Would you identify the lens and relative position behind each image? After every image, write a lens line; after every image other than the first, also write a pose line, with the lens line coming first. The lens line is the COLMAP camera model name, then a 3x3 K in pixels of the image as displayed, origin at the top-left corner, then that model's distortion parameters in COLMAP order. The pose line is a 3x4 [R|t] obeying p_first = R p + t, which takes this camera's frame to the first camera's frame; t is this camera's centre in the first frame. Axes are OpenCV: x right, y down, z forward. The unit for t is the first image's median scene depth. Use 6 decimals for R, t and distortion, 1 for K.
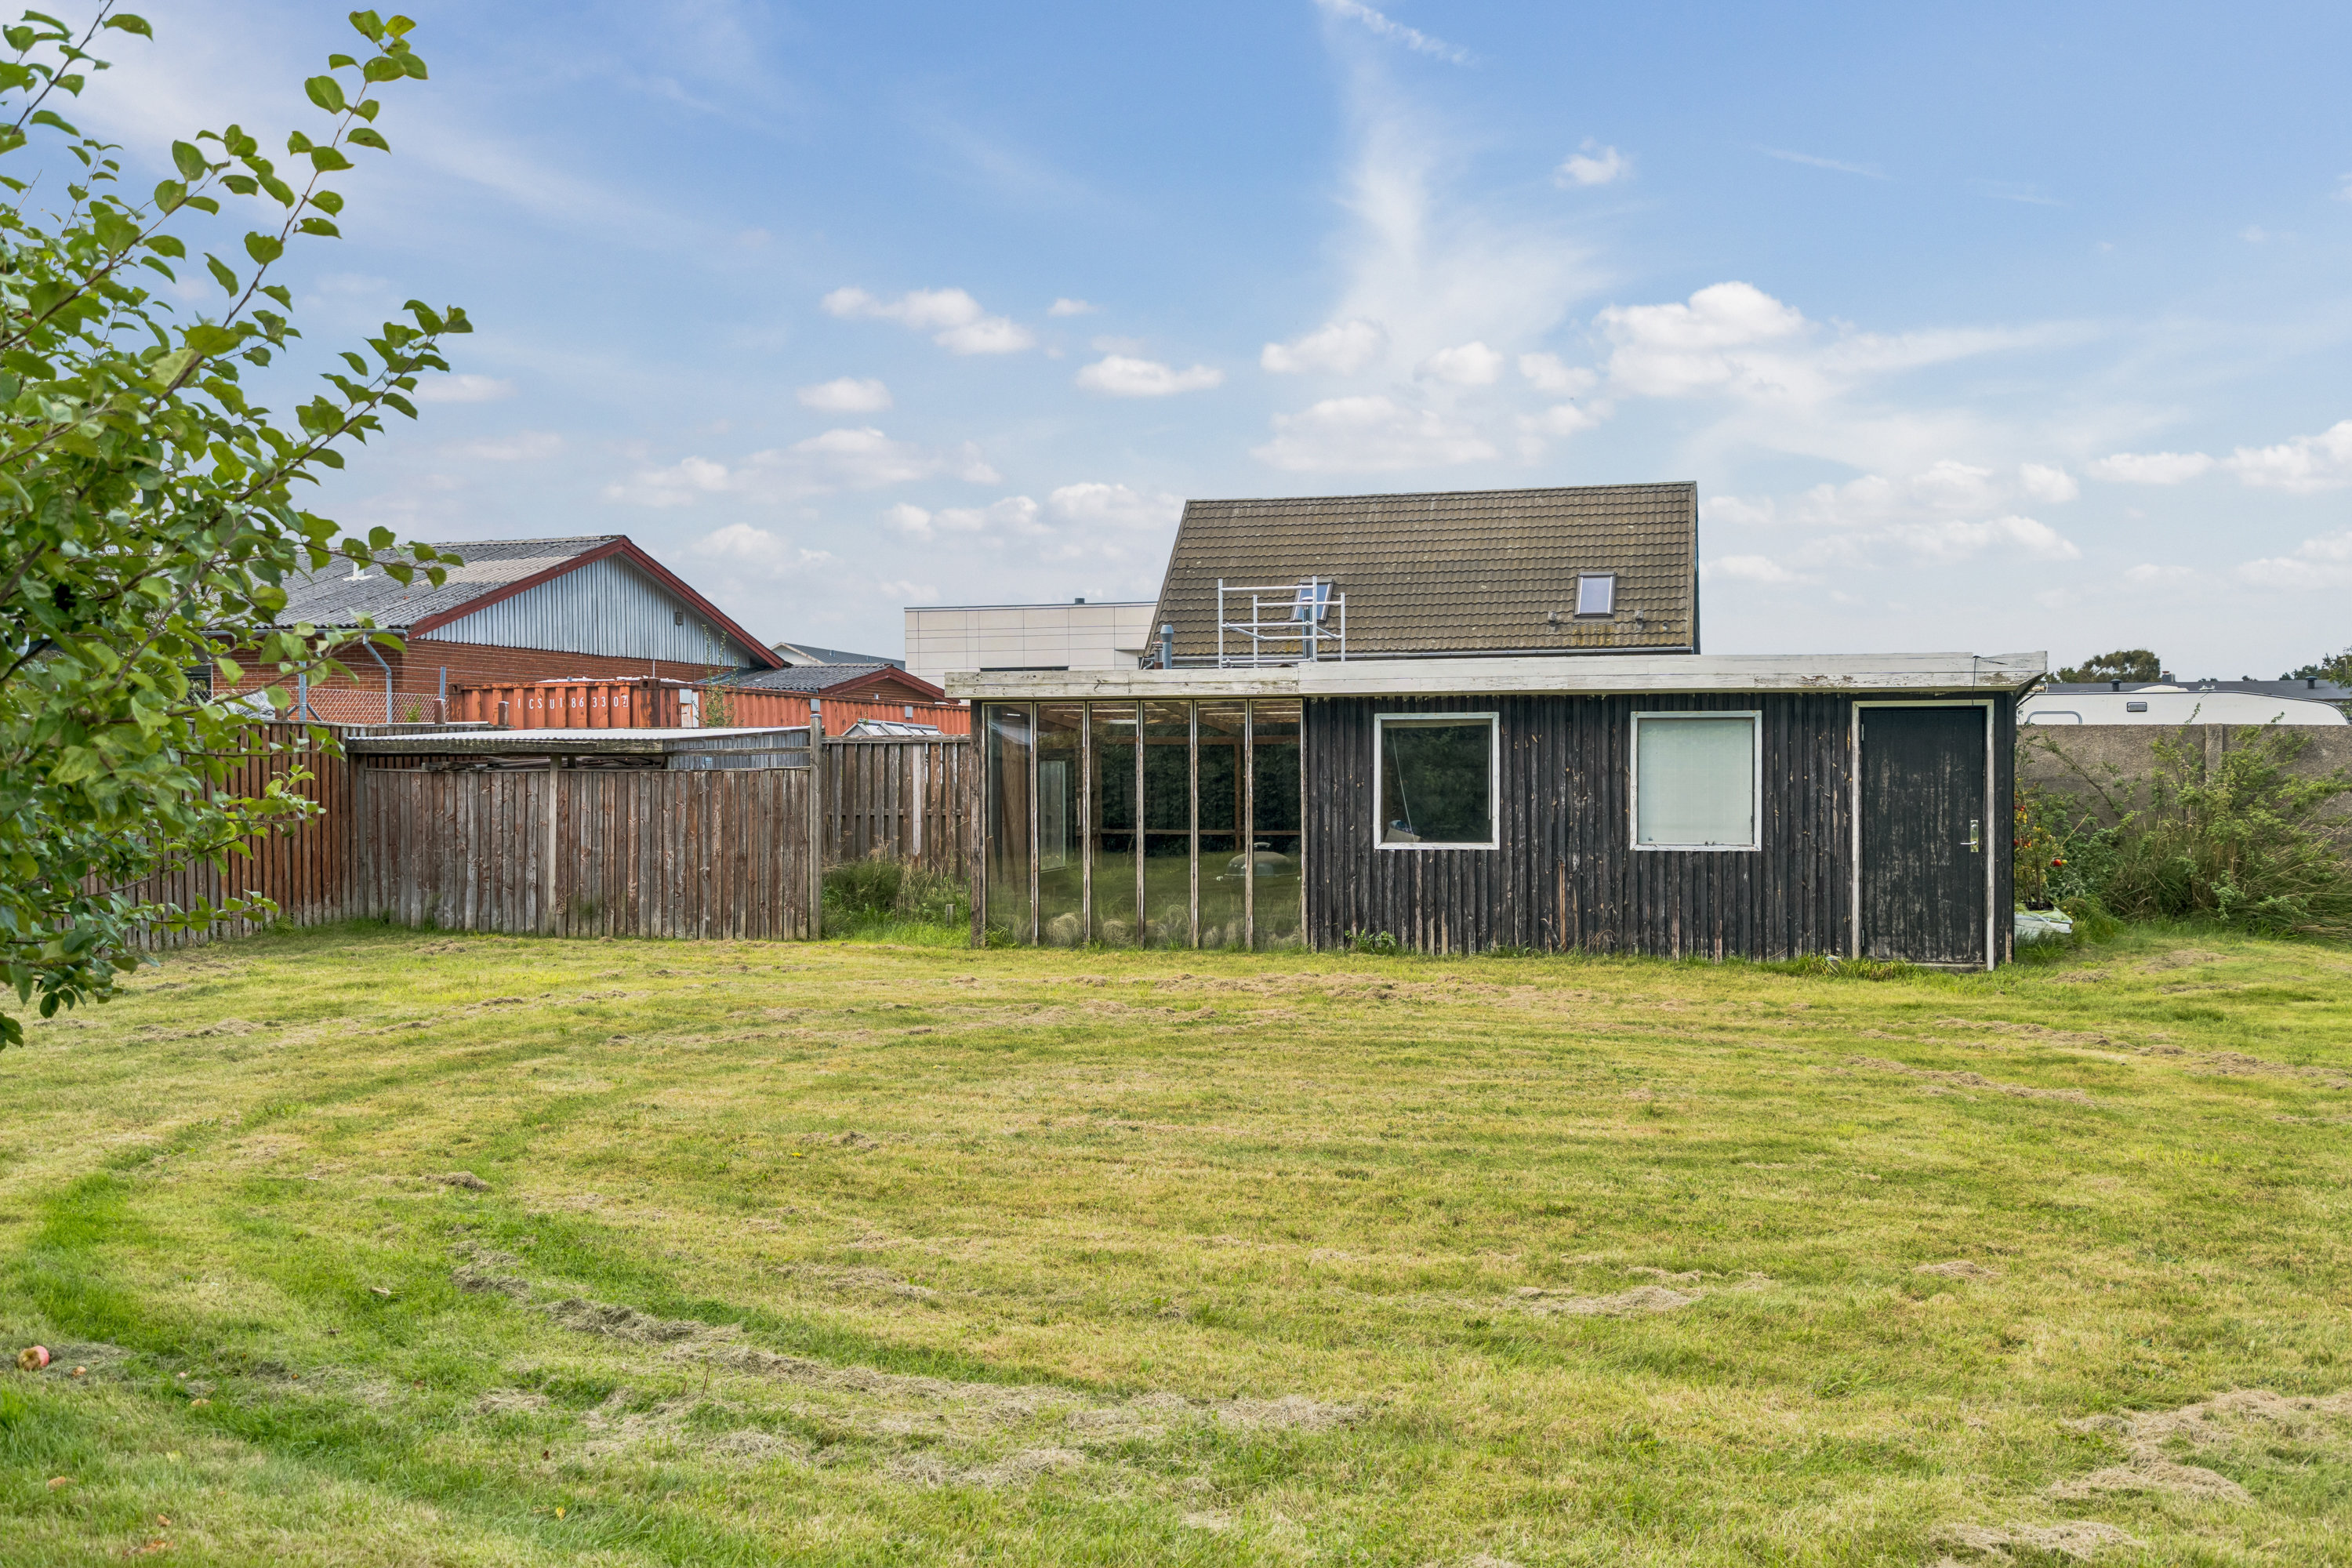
lens RADIAL K [[2226.1, 0, 1186.4], [0, 2226.1, 778.5], [0, 0, 1]] dist [0.009108, 0.000000]
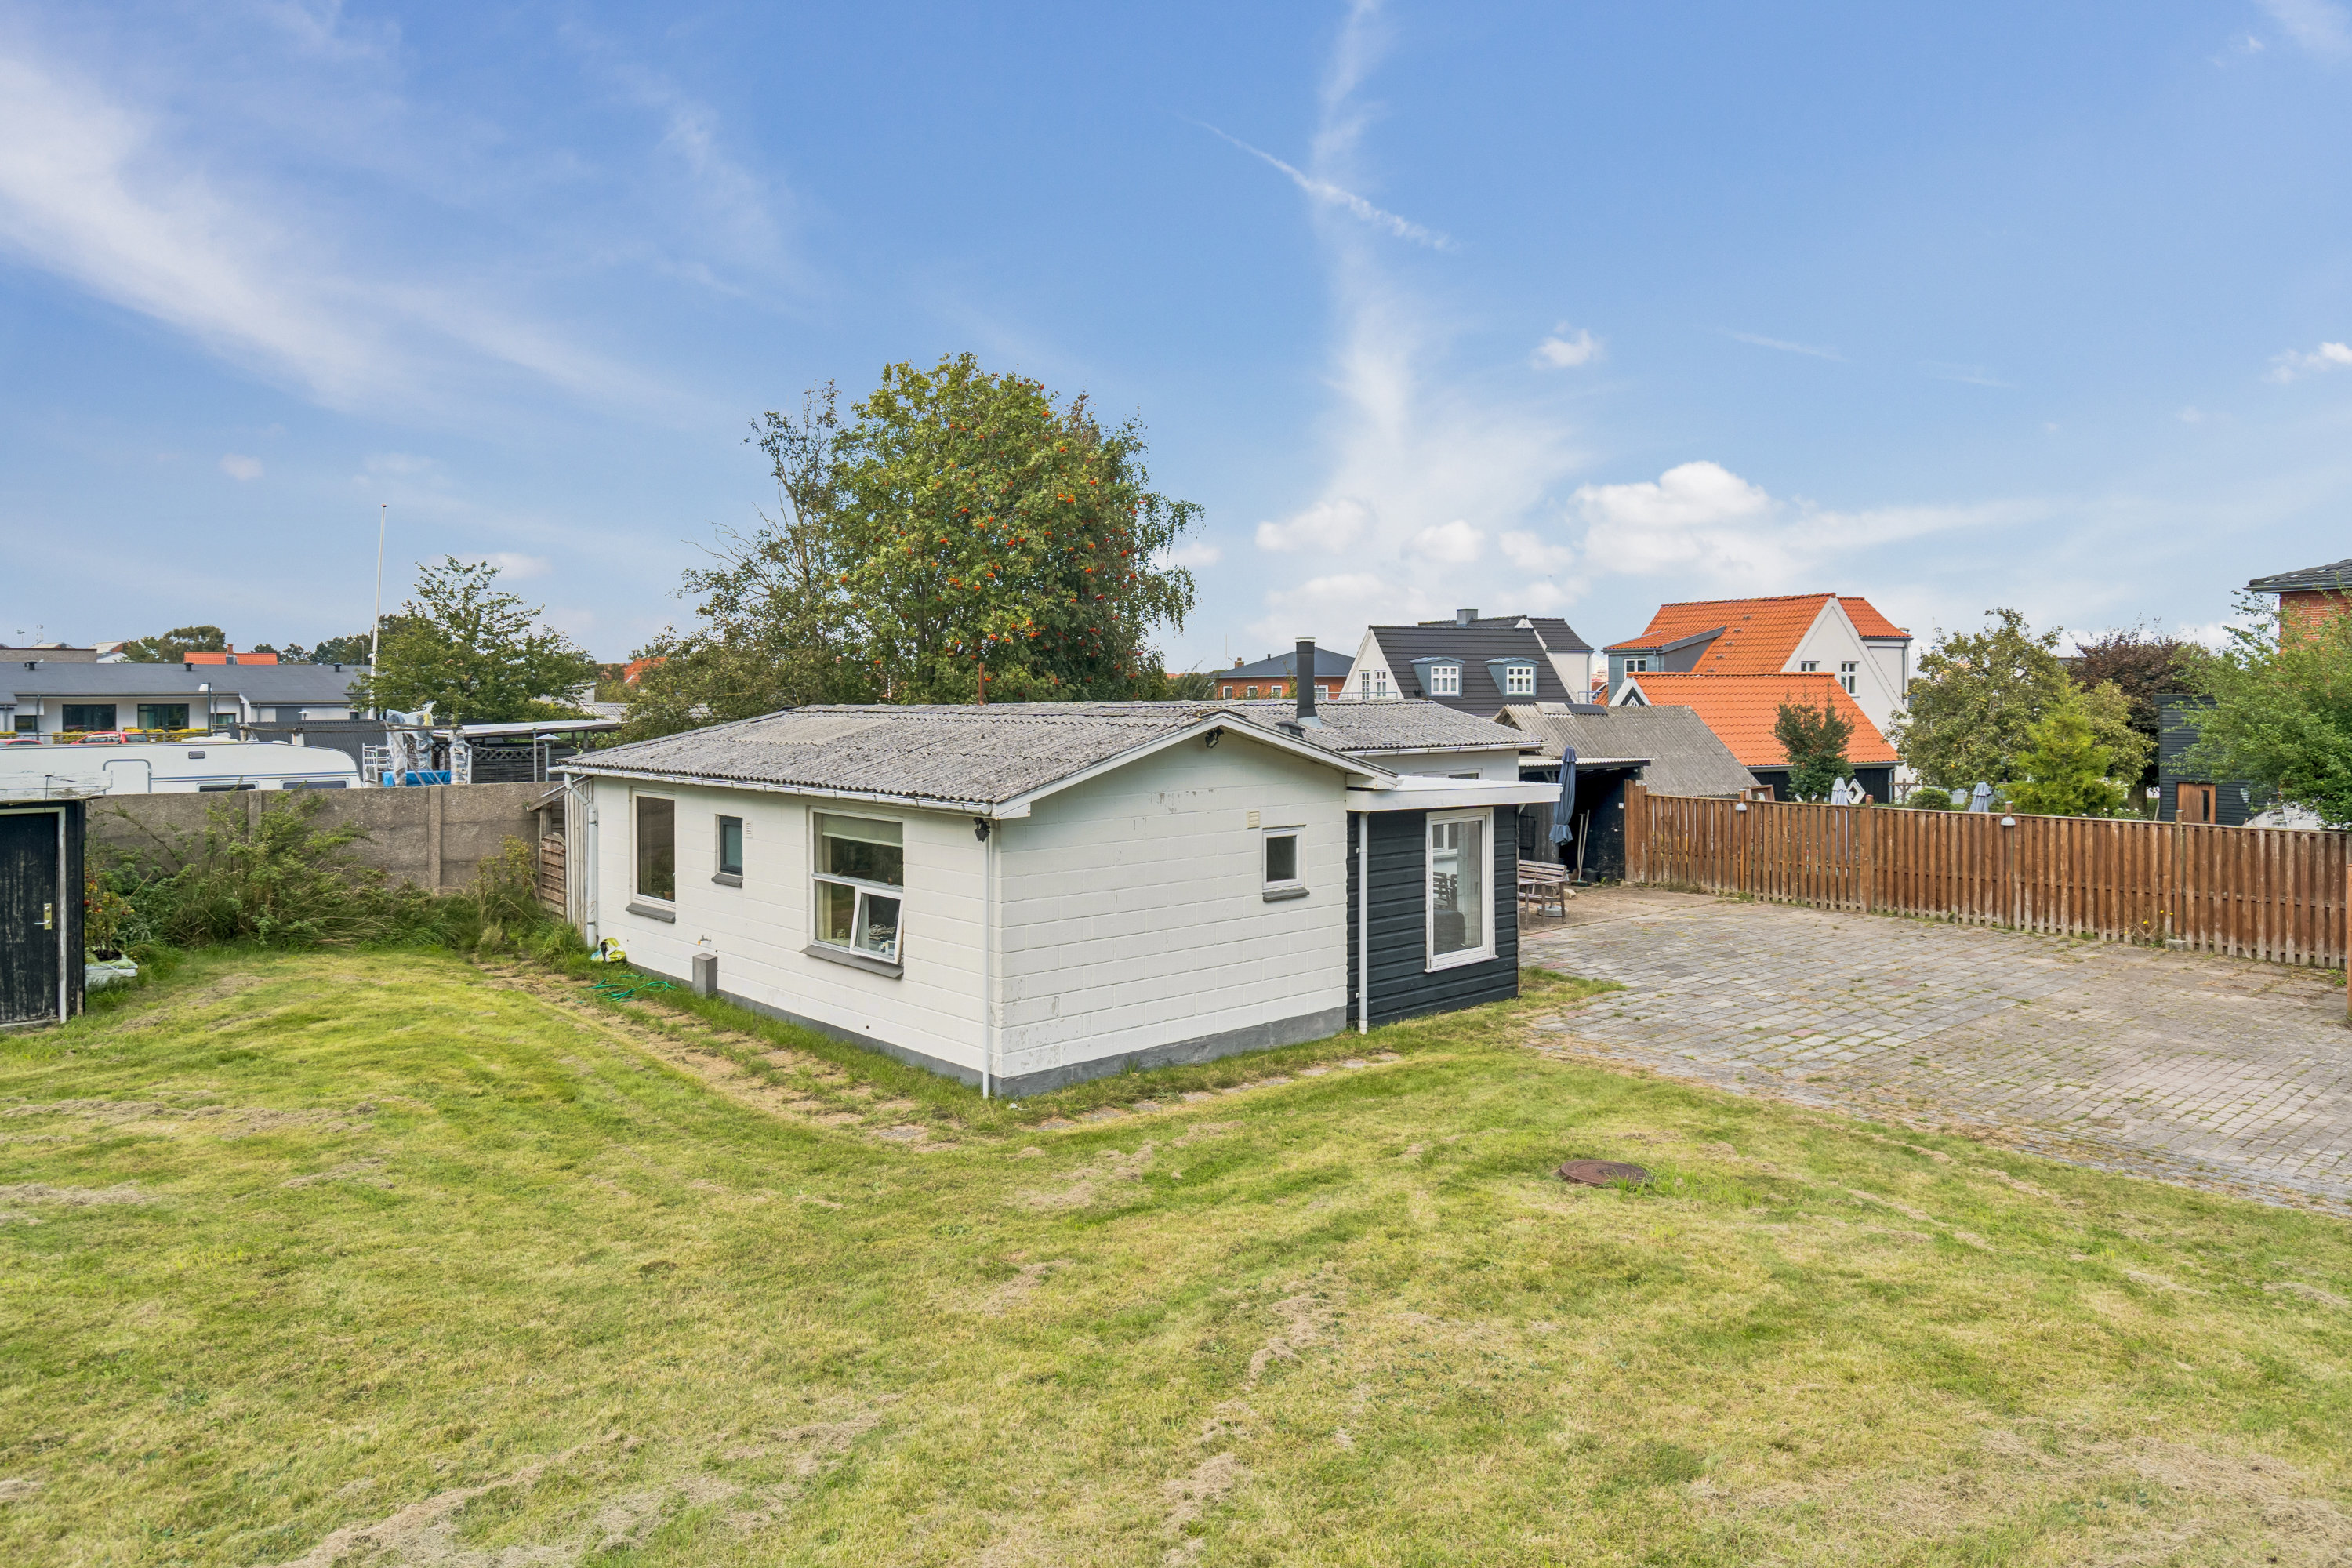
lens RADIAL K [[1520.0, 0, 1168.8], [0, 1520.0, 710.3], [0, 0, 1]] dist [-0.000620, 0.002965]
pose [[0.568332, -0.000367, 0.822799, 0.010984], [0.005608, 0.999978, -0.003428, -0.083000], [-0.822780, 0.006562, 0.568322, 0.002633]]
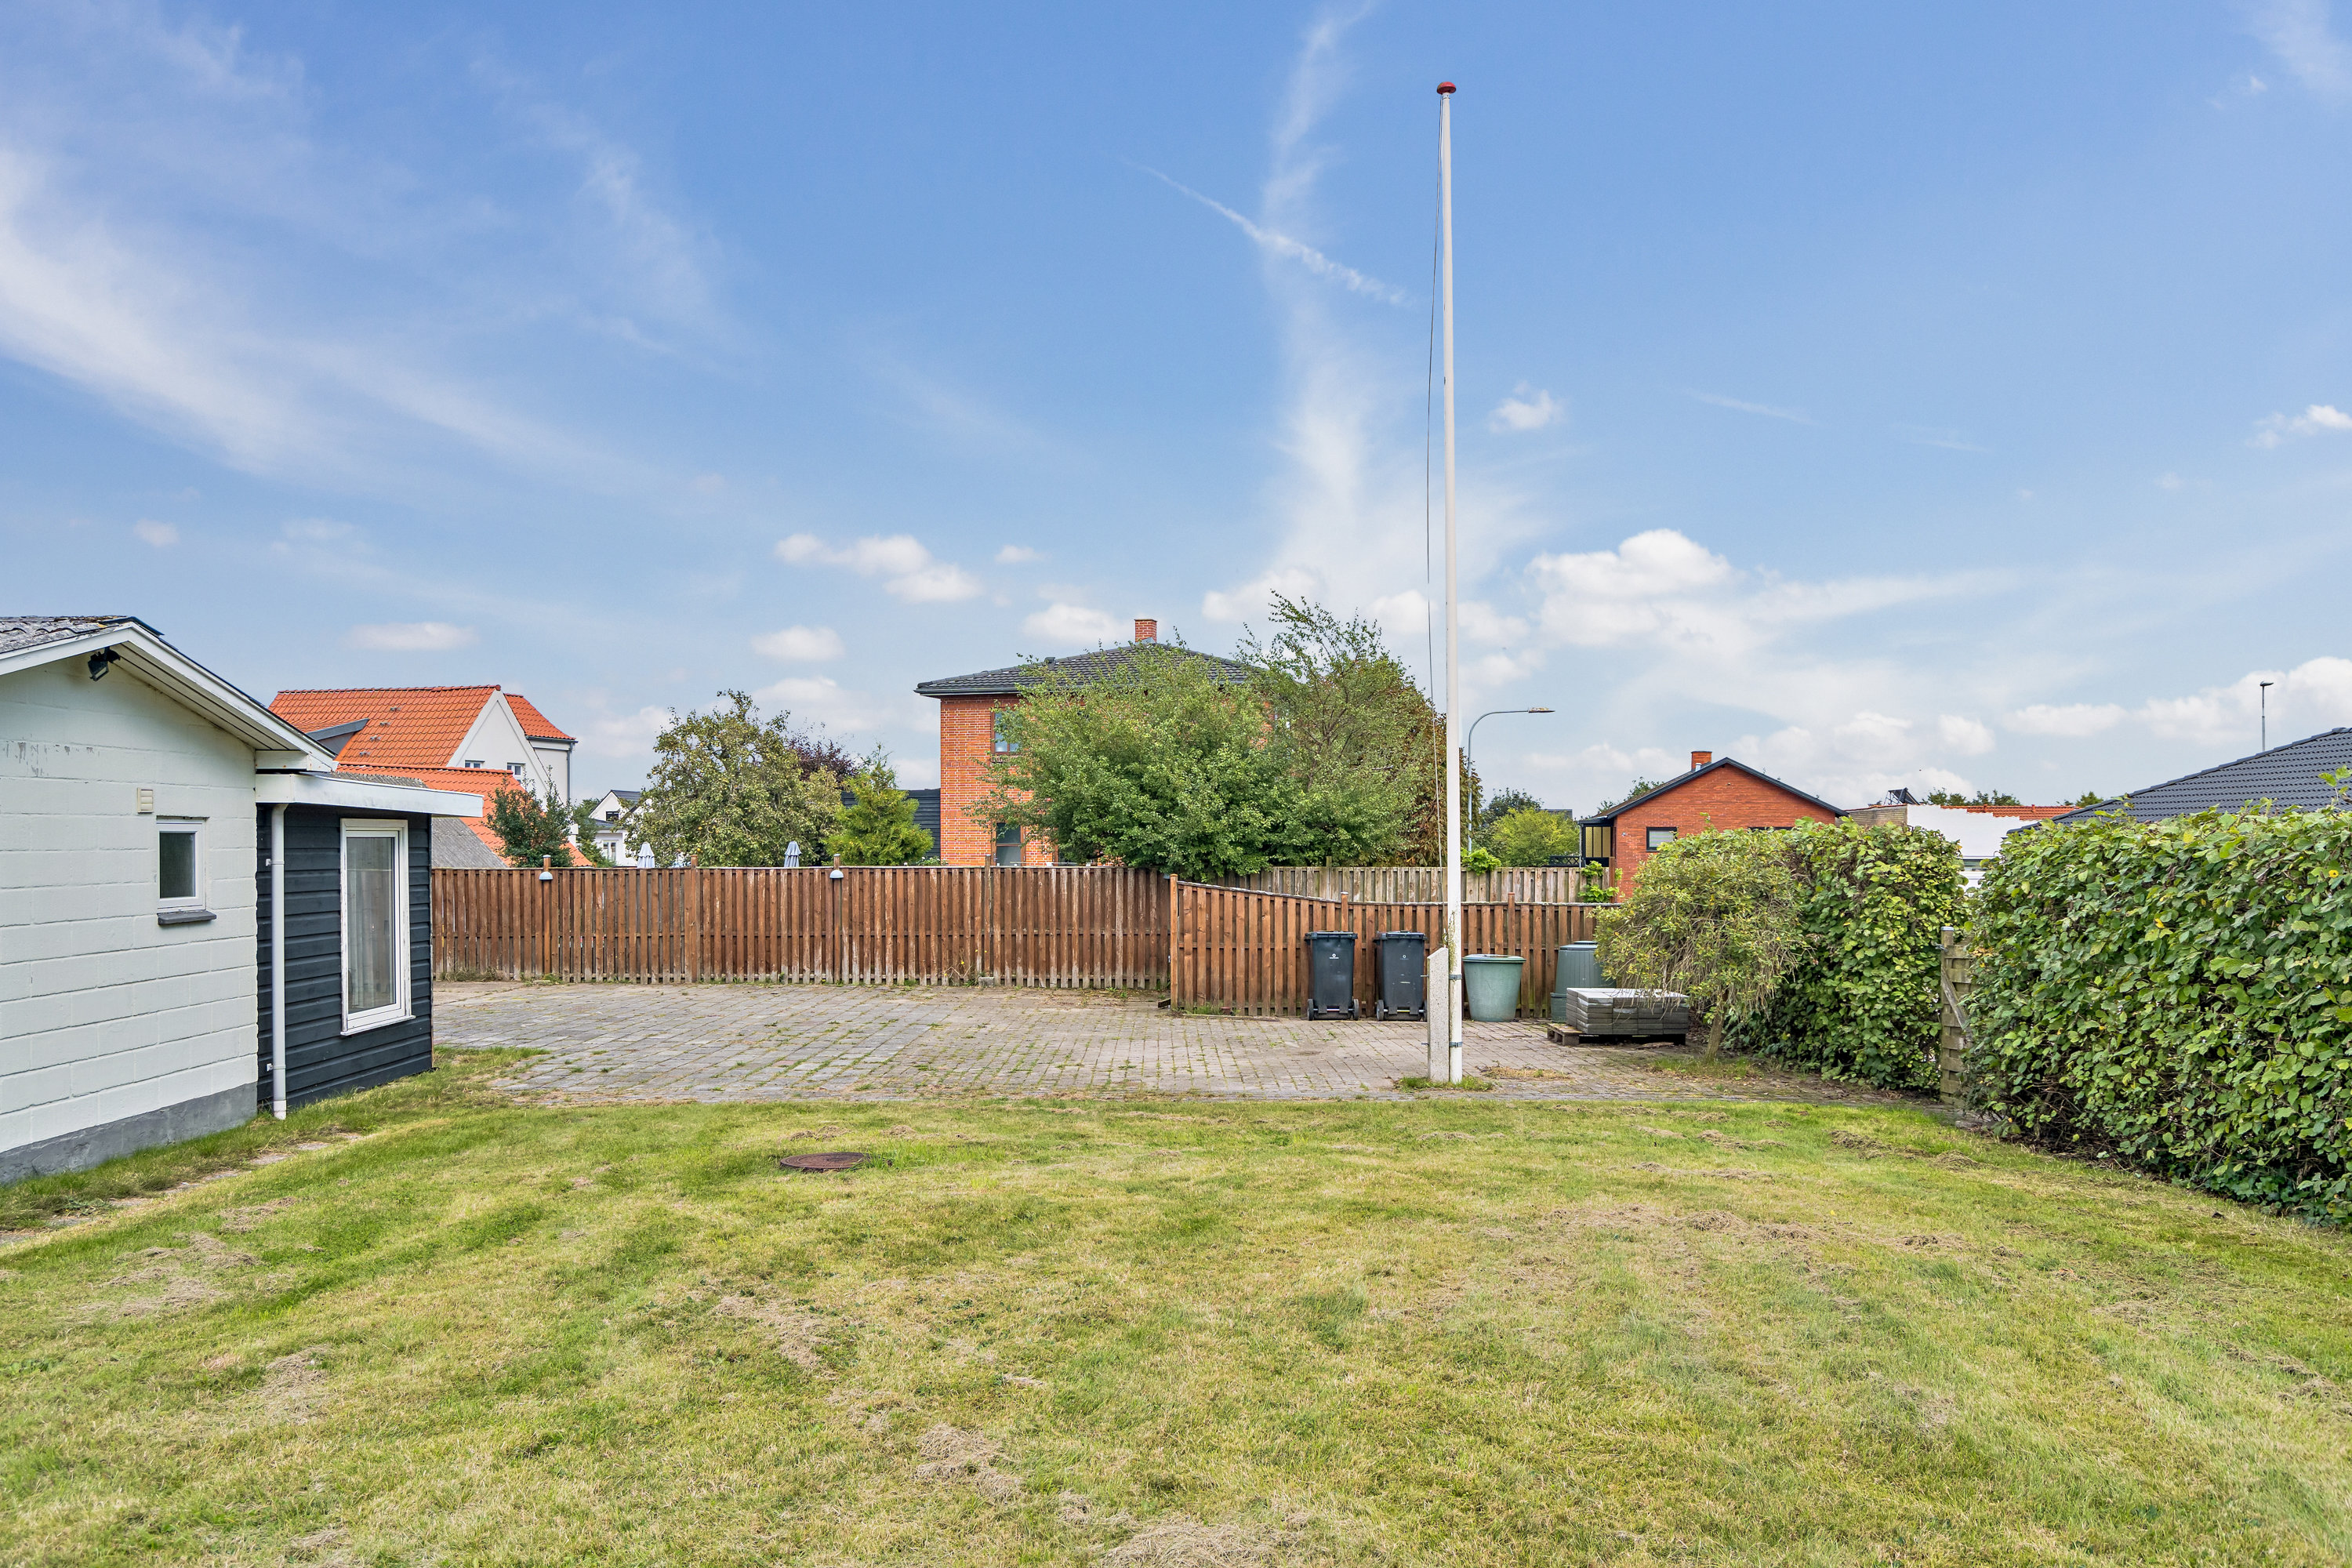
lens RADIAL K [[1711.0, 0, 1177.8], [0, 1711.0, 853.3], [0, 0, 1]] dist [0.008681, -0.001991]
pose [[-0.227731, -0.003721, 0.973717, 0.031023], [0.011520, 0.999912, 0.006515, -0.001691], [-0.973656, 0.012701, -0.227668, 0.228123]]
